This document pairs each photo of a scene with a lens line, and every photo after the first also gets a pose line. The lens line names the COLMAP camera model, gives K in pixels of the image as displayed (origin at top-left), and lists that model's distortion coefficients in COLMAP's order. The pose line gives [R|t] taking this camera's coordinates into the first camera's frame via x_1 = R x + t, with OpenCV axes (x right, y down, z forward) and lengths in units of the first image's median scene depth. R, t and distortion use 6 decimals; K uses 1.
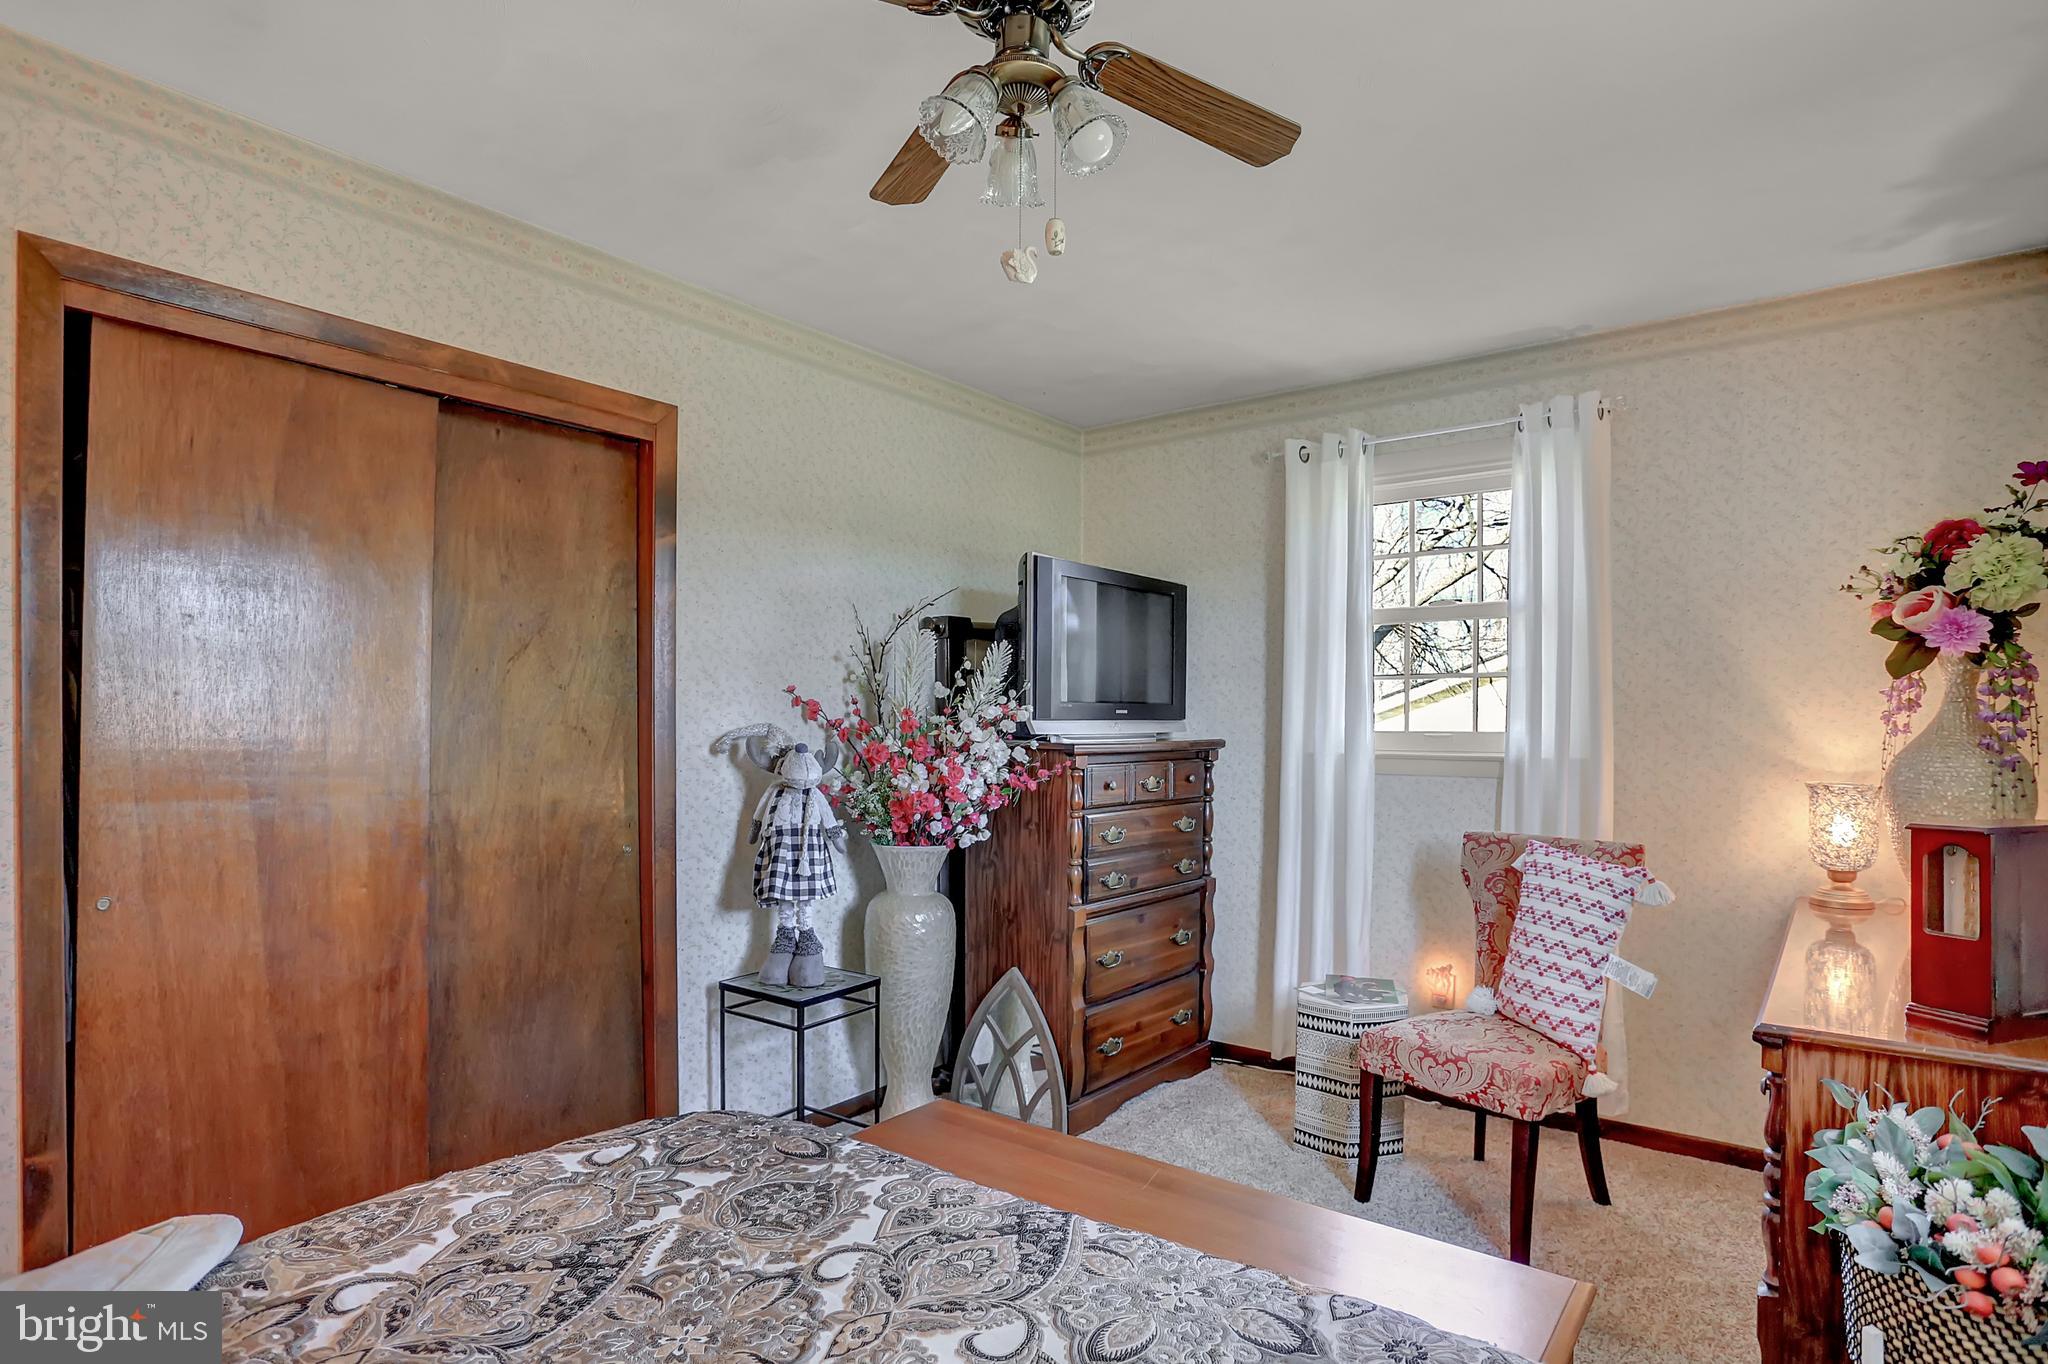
lens RADIAL K [[1069.9, 0, 1016.5], [0, 1069.9, 719.5], [0, 0, 1]] dist [-0.069065, 0.028815]
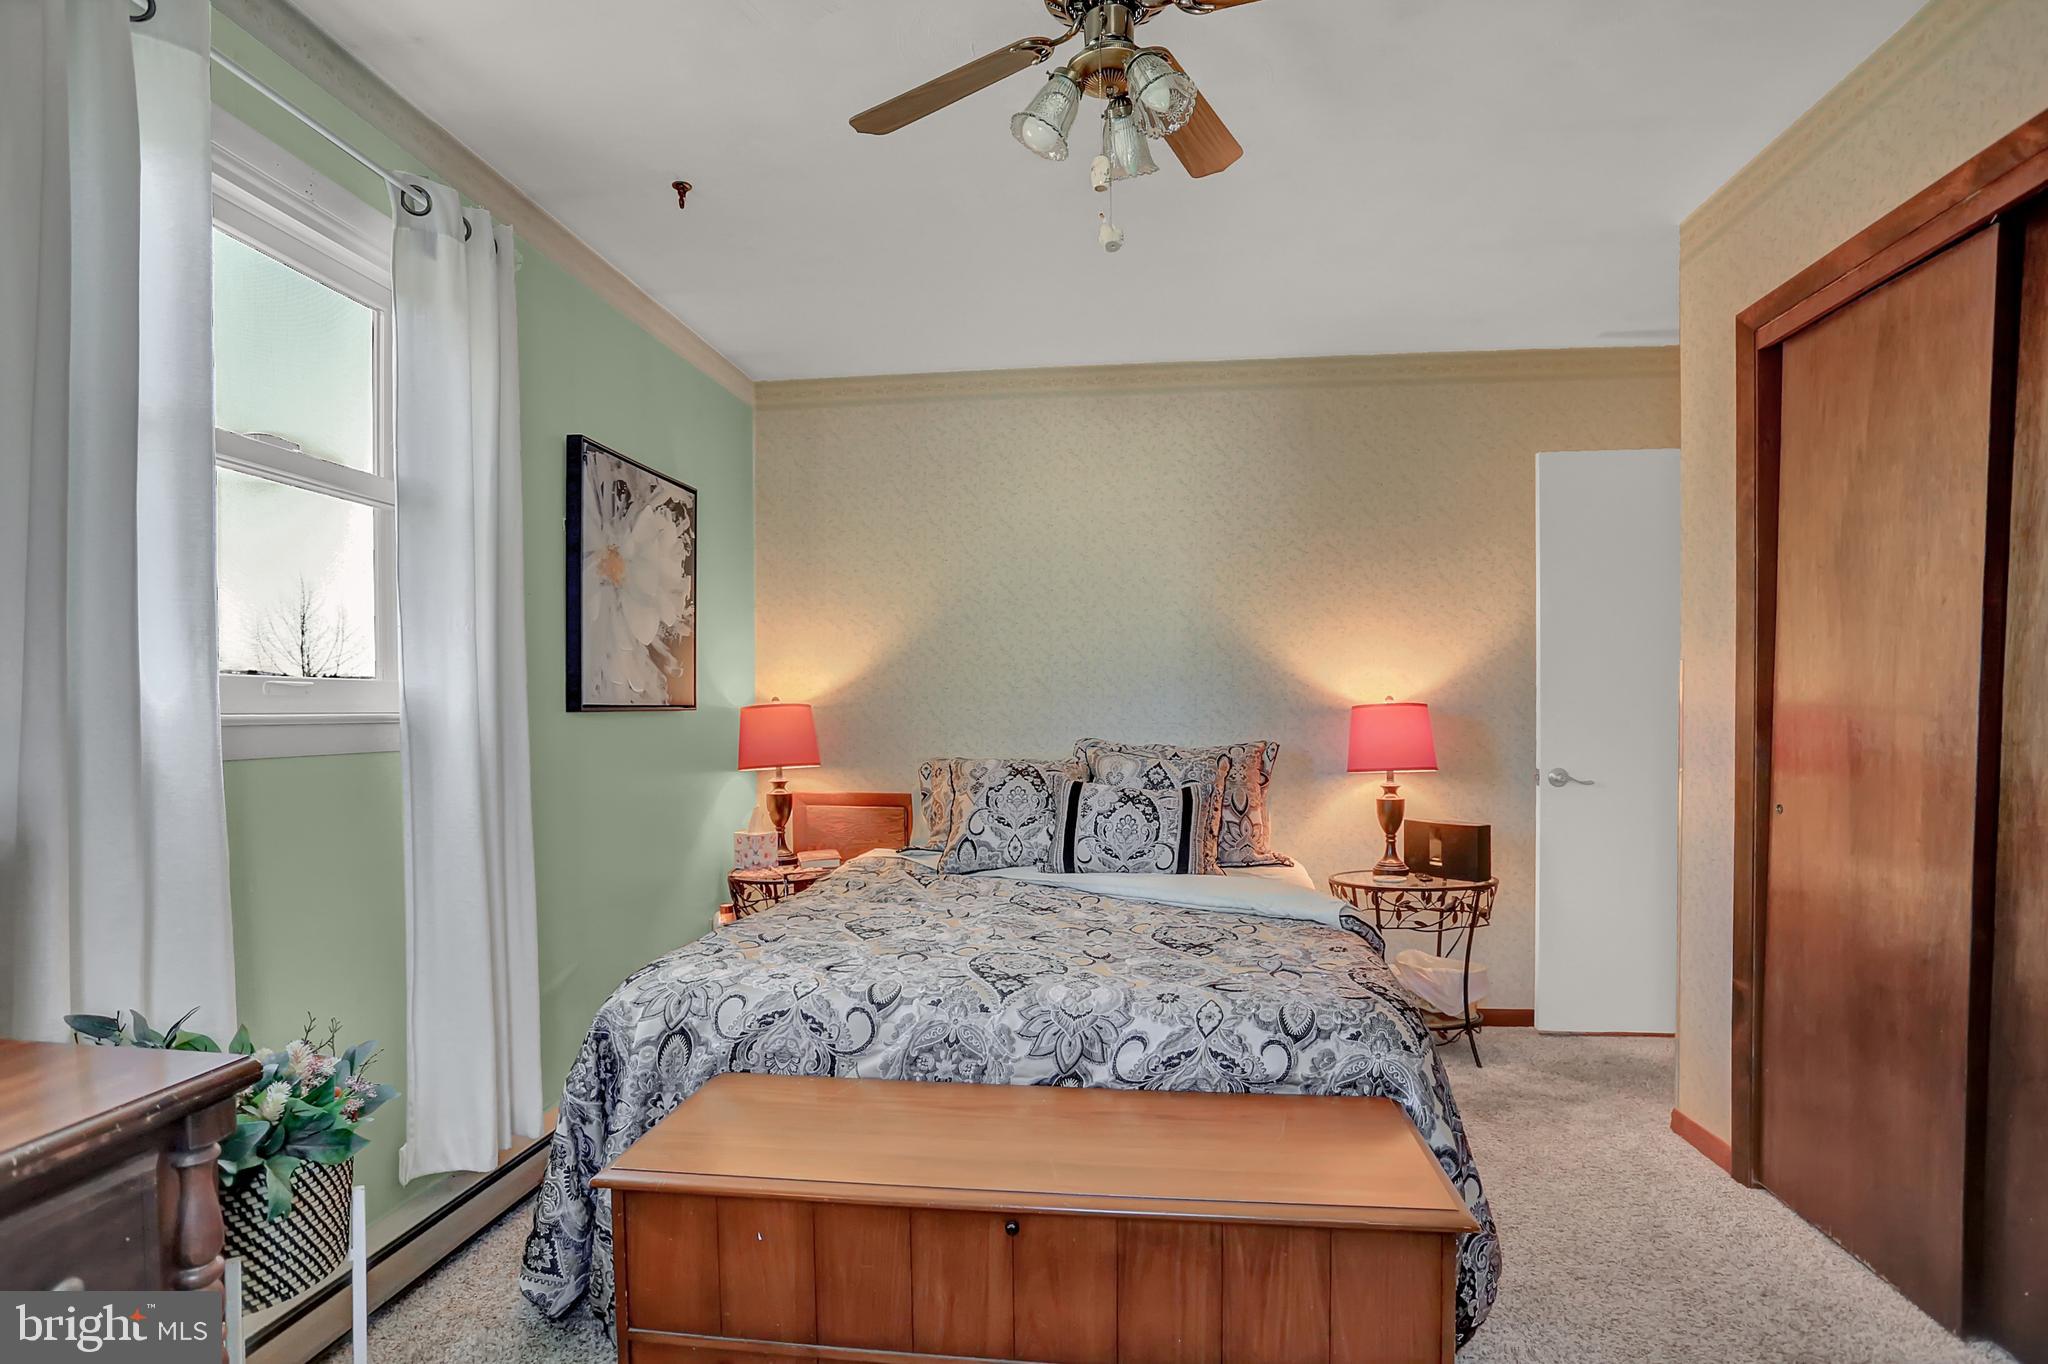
lens RADIAL K [[1048.3, 0, 1021.6], [0, 1048.3, 662.1], [0, 0, 1]] dist [-0.064693, 0.041094]
pose [[-0.856382, -0.023497, -0.515808, 0.169667], [-0.000355, 0.998991, -0.044919, 0.017985], [0.516343, -0.038285, -0.855526, 0.495335]]
